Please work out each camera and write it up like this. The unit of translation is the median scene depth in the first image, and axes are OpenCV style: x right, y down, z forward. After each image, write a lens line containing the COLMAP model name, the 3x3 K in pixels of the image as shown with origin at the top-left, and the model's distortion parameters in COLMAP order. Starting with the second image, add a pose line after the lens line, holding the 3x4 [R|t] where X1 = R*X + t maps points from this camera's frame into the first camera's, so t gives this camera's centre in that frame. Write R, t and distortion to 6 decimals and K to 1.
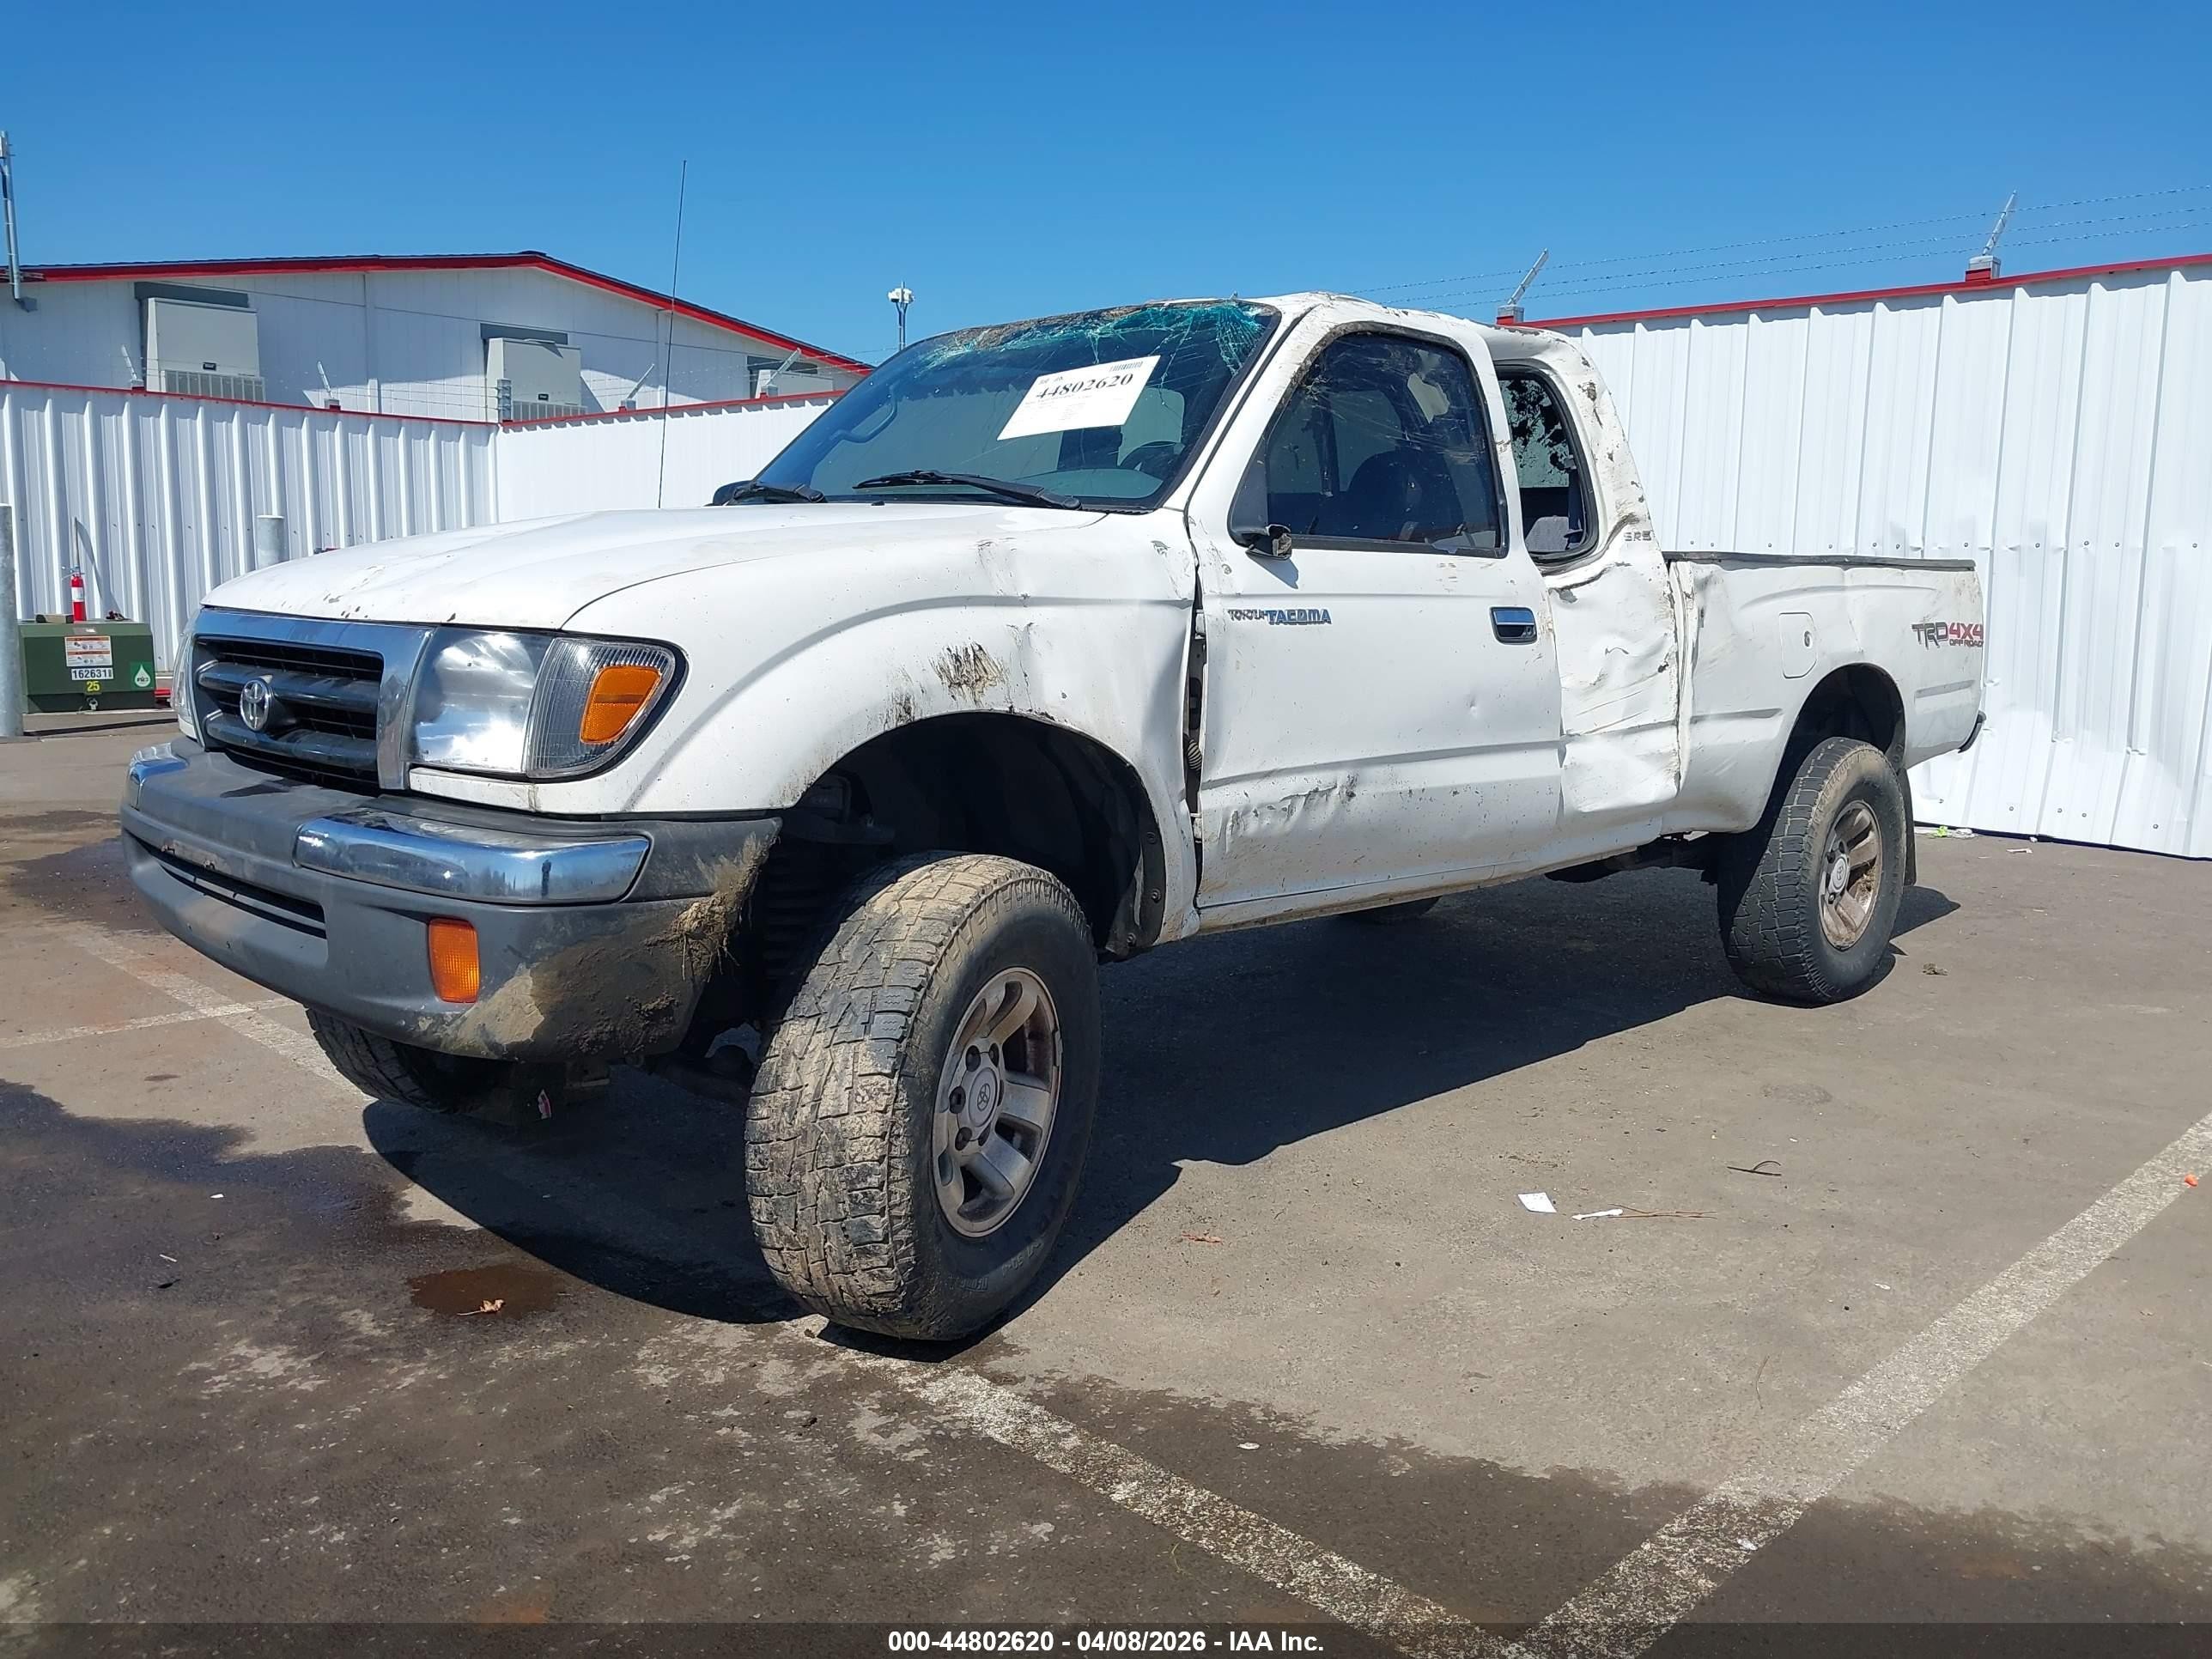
lens RADIAL K [[1780.2, 0, 1116.0], [0, 1780.2, 834.7], [0, 0, 1]] dist [0.009989, -0.004004]
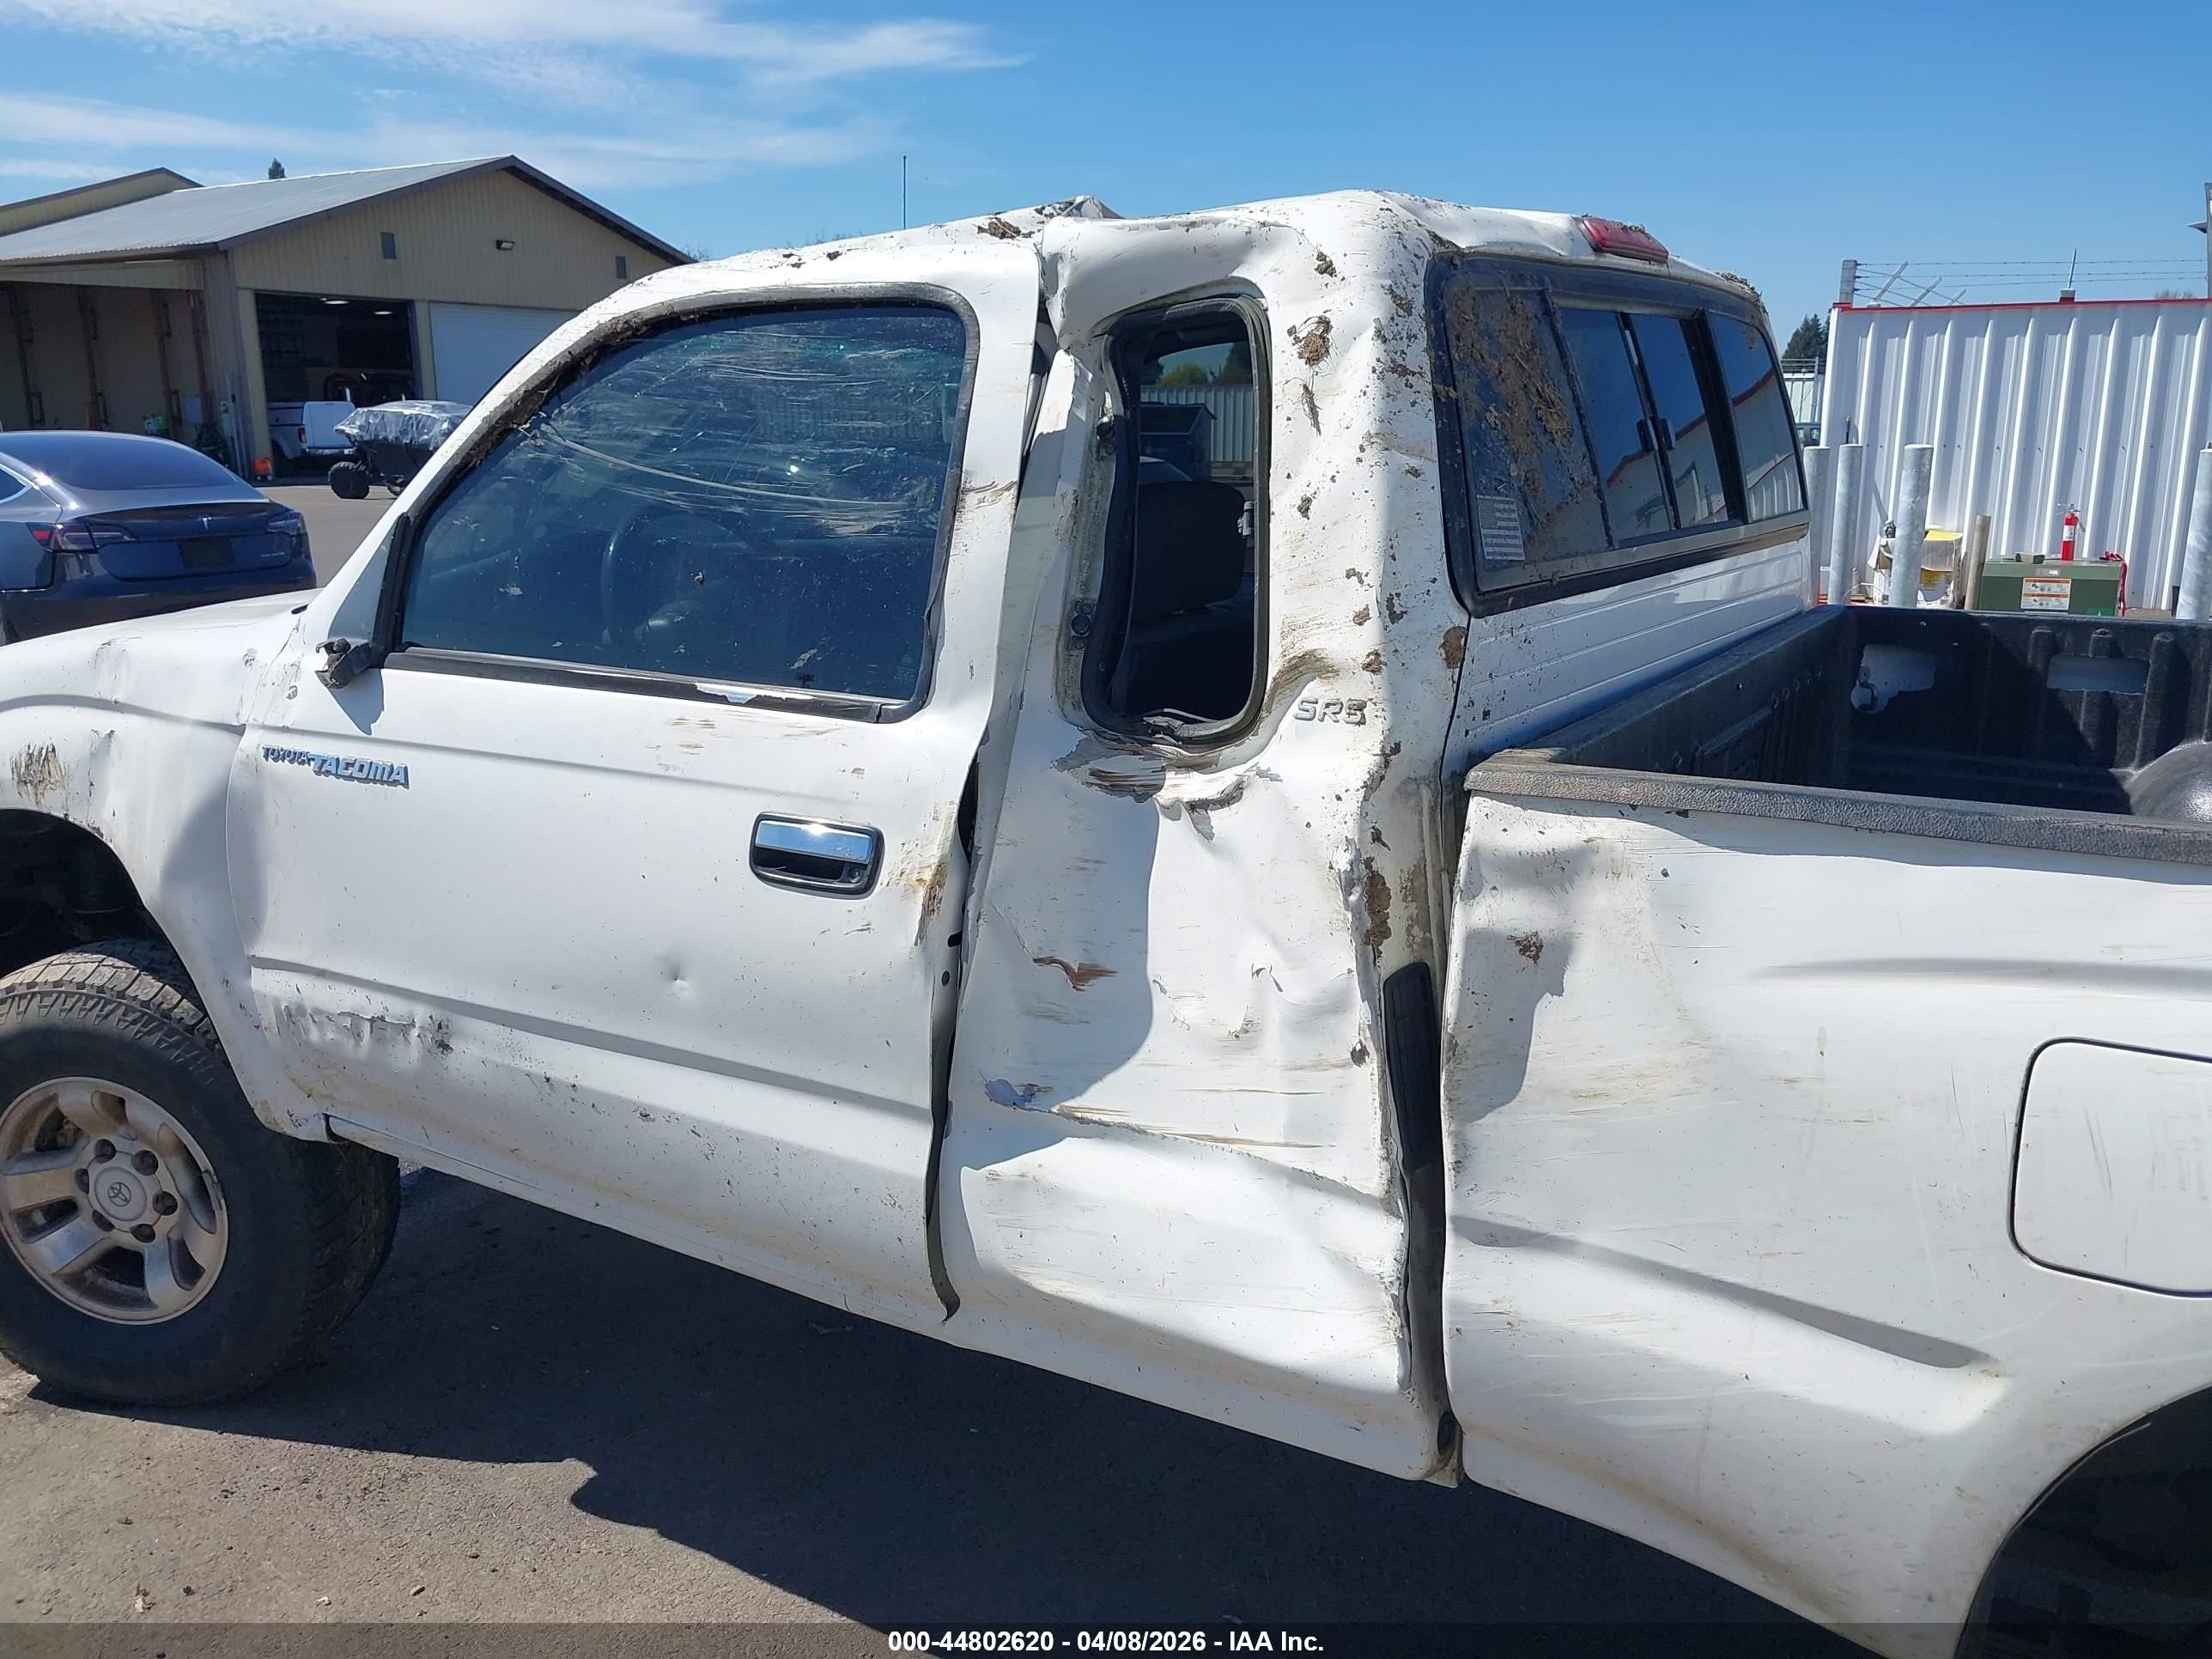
lens RADIAL K [[1754.4, 0, 1125.8], [0, 1754.4, 832.6], [0, 0, 1]] dist [0.034205, -0.048904]
pose [[0.248935, 0.197893, -0.948087, 0.787305], [-0.140069, 0.975968, 0.166936, -0.240537], [0.958338, 0.091241, 0.270671, 1.033575]]
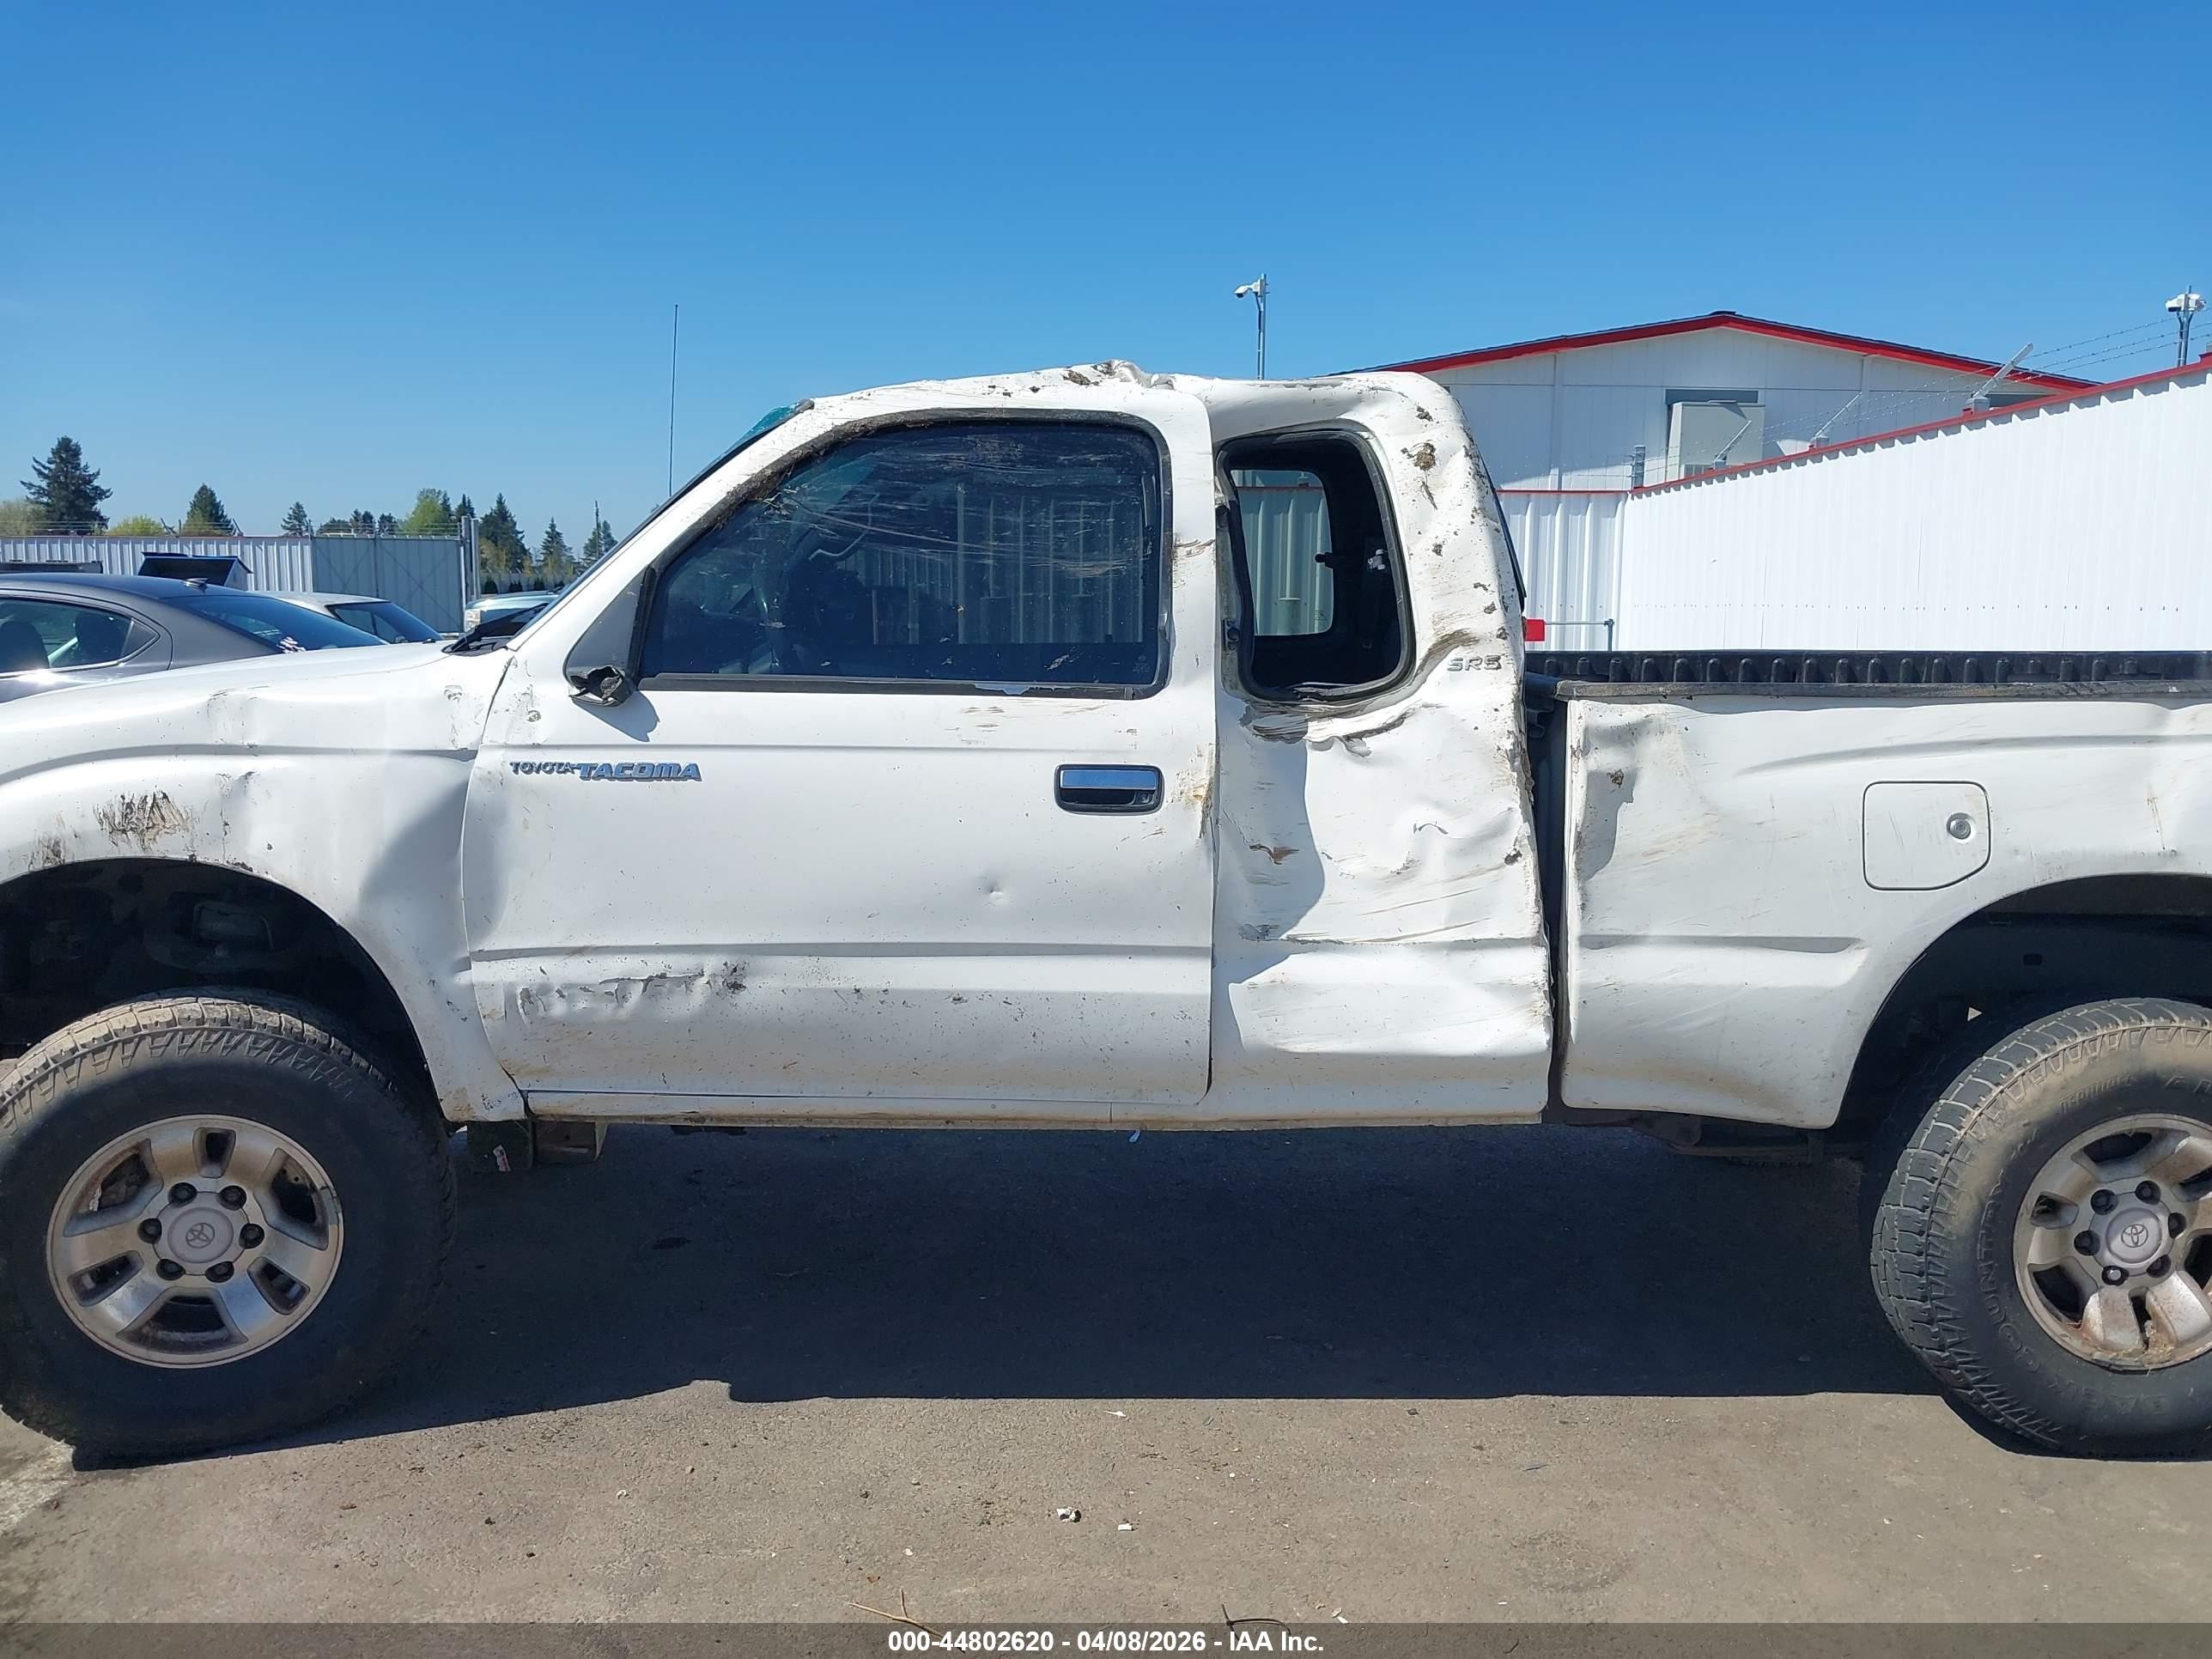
lens RADIAL K [[1768.0, 0, 1142.3], [0, 1768.0, 826.5], [0, 0, 1]] dist [0.123174, -0.255341]
pose [[0.715404, 0.073437, -0.694841, 0.820604], [-0.097047, 0.995266, 0.005269, -0.116669], [0.691938, 0.063663, 0.719144, 0.516548]]
